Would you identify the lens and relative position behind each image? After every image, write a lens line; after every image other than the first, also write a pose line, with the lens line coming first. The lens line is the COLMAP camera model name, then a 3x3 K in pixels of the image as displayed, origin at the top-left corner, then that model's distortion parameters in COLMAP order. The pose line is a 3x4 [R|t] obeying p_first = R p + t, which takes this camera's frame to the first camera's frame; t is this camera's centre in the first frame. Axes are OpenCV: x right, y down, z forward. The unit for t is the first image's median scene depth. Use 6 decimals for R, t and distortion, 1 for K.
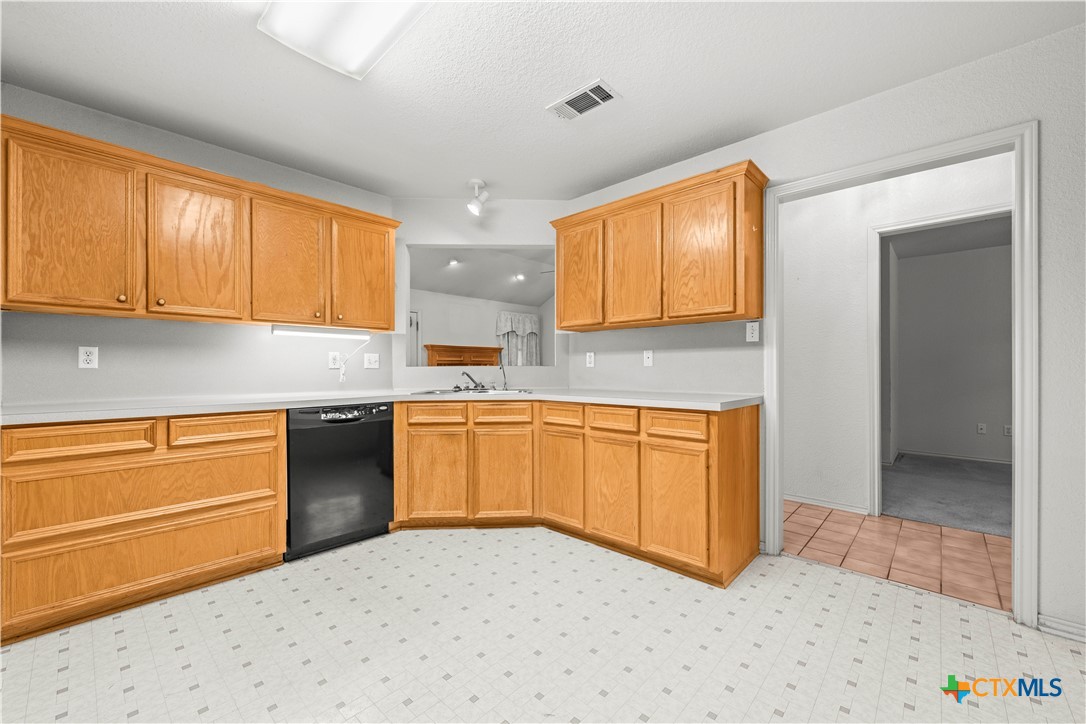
lens RADIAL K [[430.7, 0, 552.7], [0, 430.7, 366.7], [0, 0, 1]] dist [-0.000027, -0.000146]
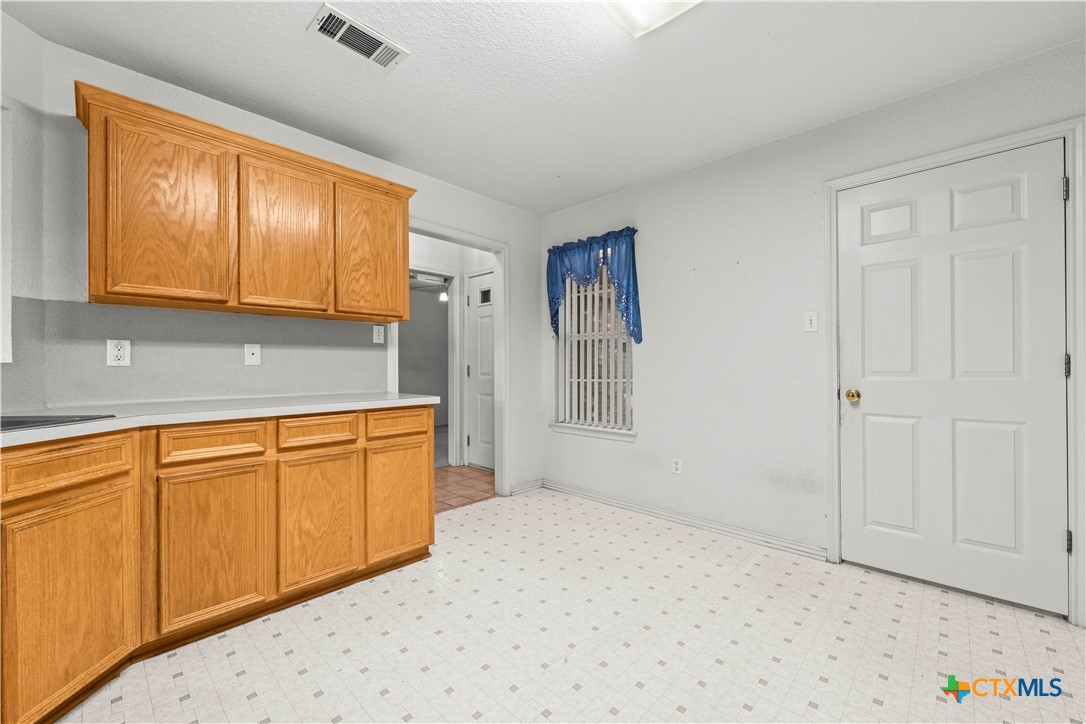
lens RADIAL K [[430.7, 0, 552.2], [0, 430.7, 363.6], [0, 0, 1]] dist [-0.000027, -0.000146]
pose [[0.015094, 0.008600, 0.999849, -0.647135], [-0.000606, 0.999963, -0.008592, 0.003253], [-0.999886, -0.000476, 0.015098, 0.551377]]
